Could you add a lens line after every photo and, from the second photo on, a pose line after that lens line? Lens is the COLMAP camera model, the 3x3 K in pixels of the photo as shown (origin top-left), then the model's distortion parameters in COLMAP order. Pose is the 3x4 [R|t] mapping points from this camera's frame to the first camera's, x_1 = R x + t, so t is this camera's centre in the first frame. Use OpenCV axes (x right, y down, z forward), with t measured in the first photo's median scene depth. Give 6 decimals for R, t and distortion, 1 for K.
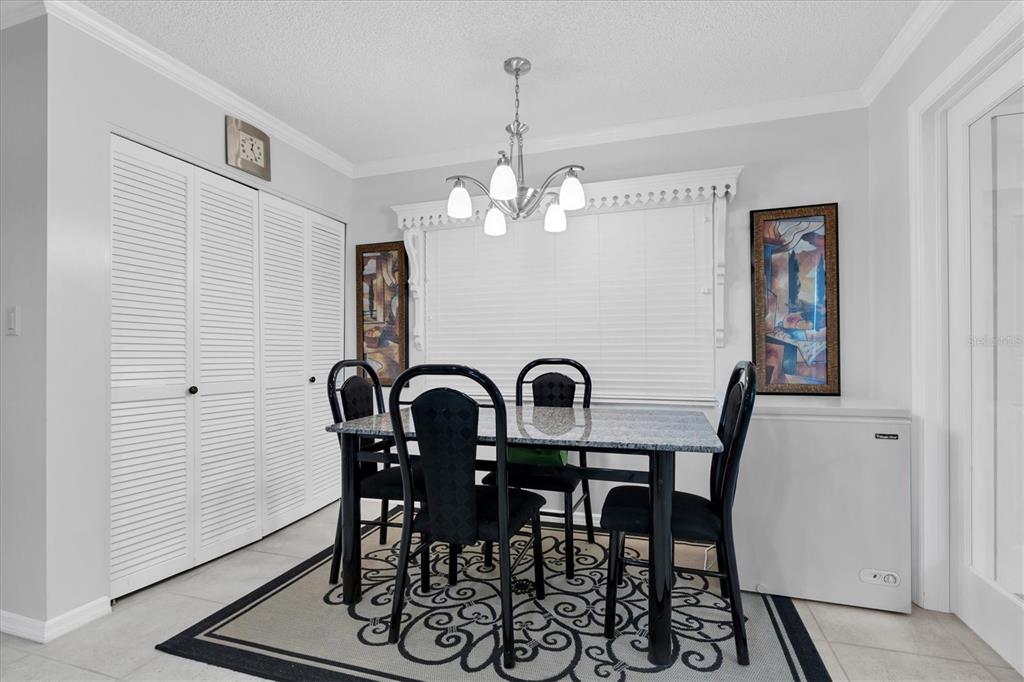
lens RADIAL K [[461.9, 0, 516.1], [0, 461.9, 349.3], [0, 0, 1]] dist [-0.003459, -0.000104]
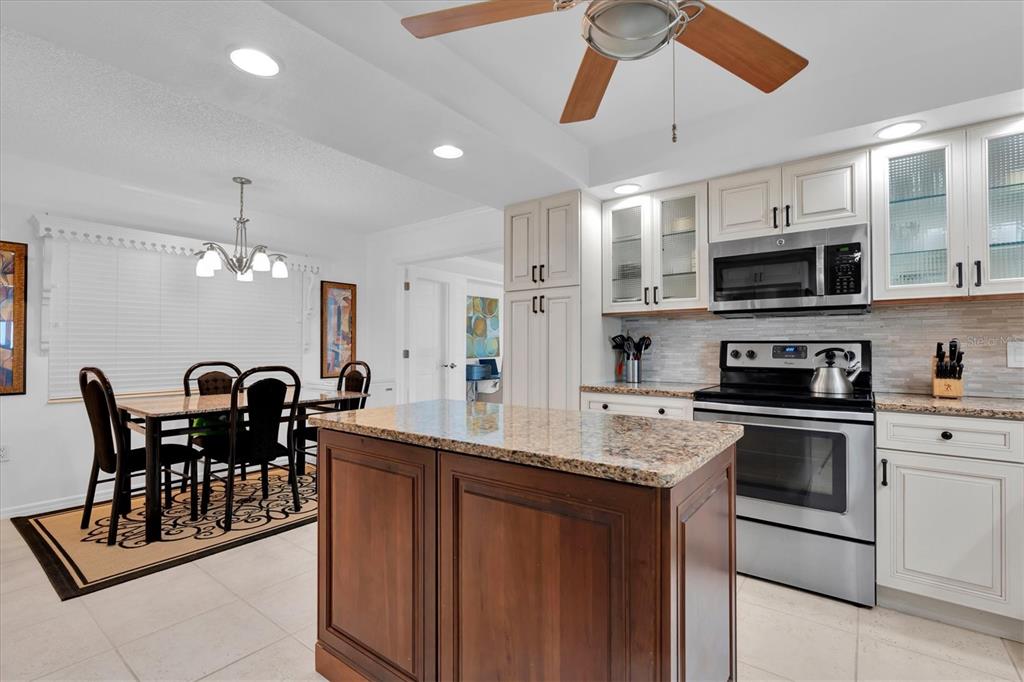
lens RADIAL K [[461.9, 0, 516.1], [0, 461.9, 349.3], [0, 0, 1]] dist [-0.003459, -0.000104]
pose [[0.324503, 0.003652, 0.945878, -1.037764], [-0.012524, 0.999921, 0.000436, -0.032735], [-0.945802, -0.011988, 0.324523, -0.369834]]
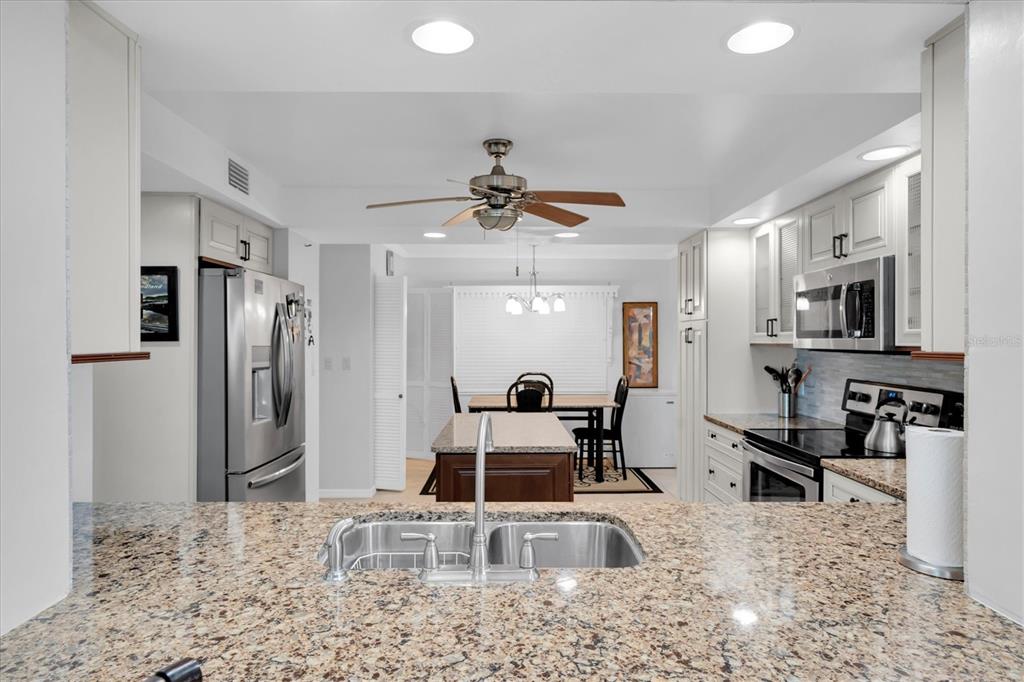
lens RADIAL K [[585.4, 0, 512.0], [0, 585.4, 341.0], [0, 0, 1]] dist [0.000722, 0.000155]
pose [[0.947530, 0.003873, 0.319645, -0.873539], [-0.007498, 0.999921, 0.010110, -0.149328], [-0.319580, -0.011976, 0.947484, -1.456262]]
